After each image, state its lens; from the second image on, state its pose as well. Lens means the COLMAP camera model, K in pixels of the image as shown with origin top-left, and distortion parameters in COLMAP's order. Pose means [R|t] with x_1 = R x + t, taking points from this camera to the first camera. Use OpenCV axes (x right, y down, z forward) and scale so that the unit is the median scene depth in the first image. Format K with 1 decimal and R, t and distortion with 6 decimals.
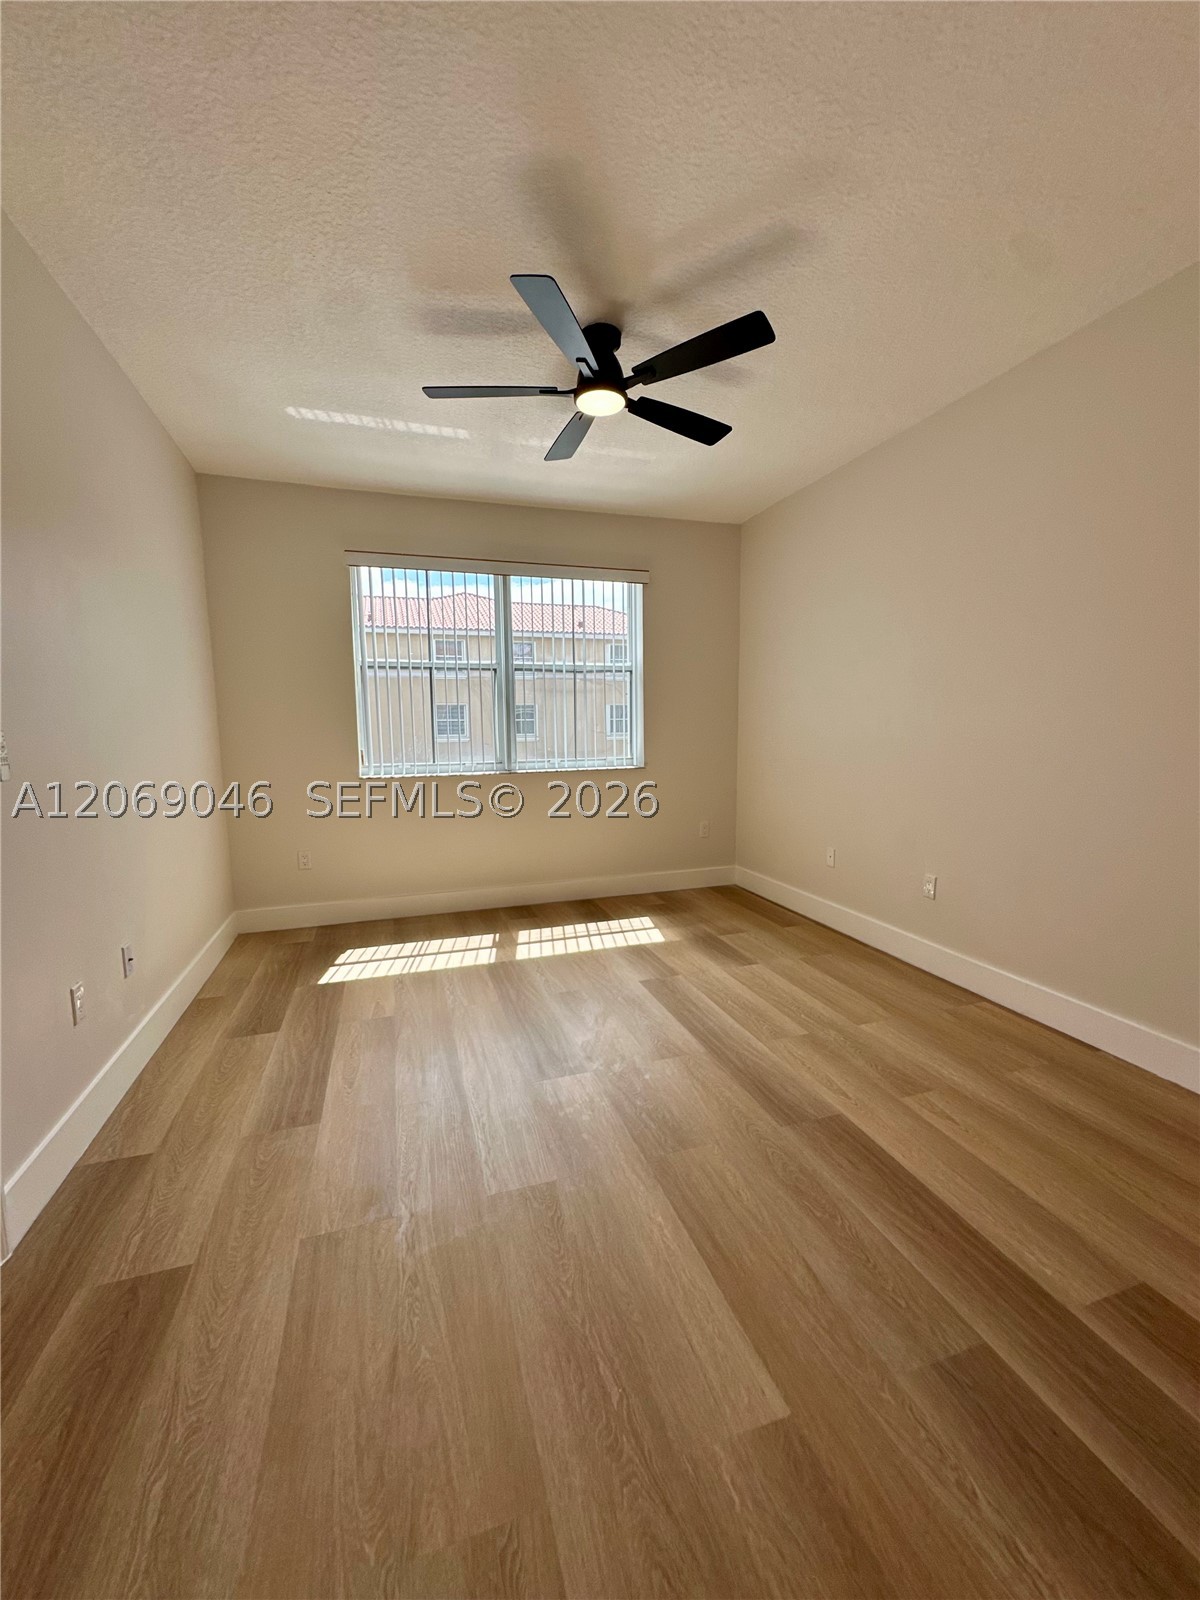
lens RADIAL K [[638.6, 0, 604.9], [0, 638.6, 797.6], [0, 0, 1]] dist [-0.000739, -0.000014]
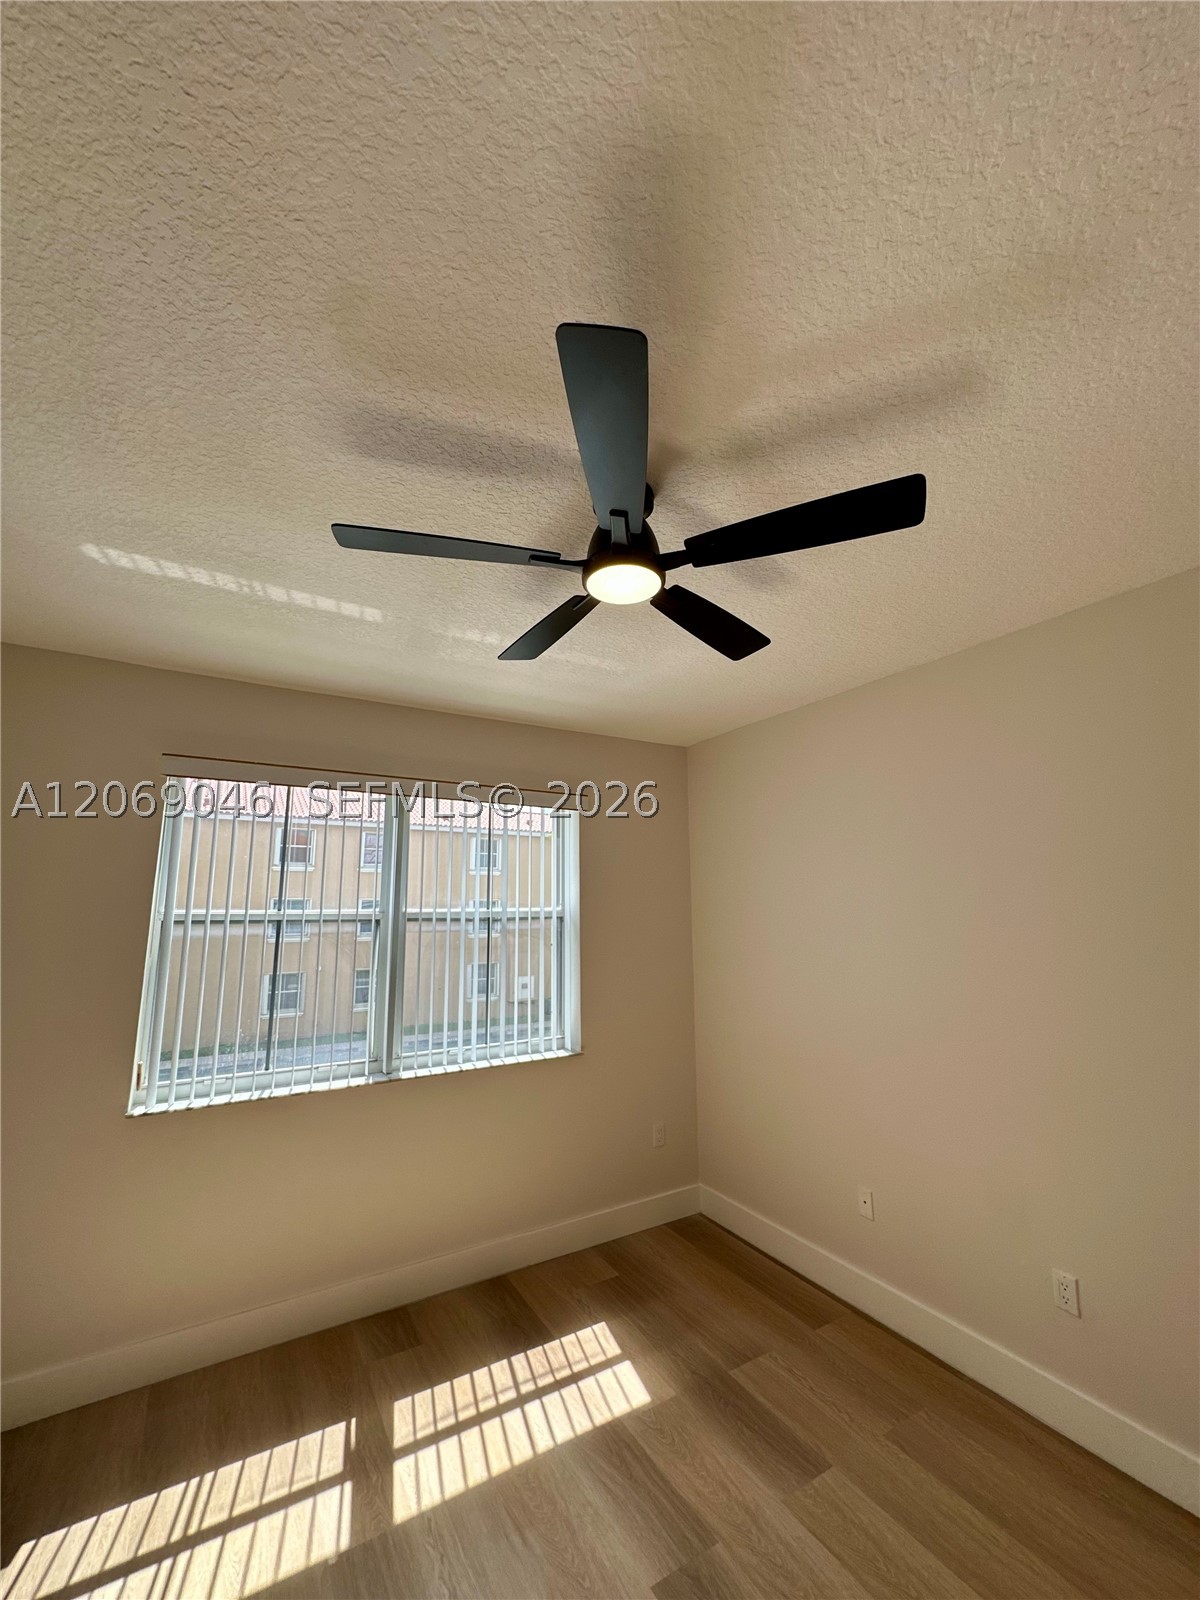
lens RADIAL K [[636.7, 0, 601.9], [0, 636.7, 803.1], [0, 0, 1]] dist [0.000817, 0.000205]
pose [[0.976271, 0.040435, 0.212743, -0.103235], [0.021041, 0.960052, -0.279028, -0.150313], [-0.215527, 0.276883, 0.936421, 0.306636]]
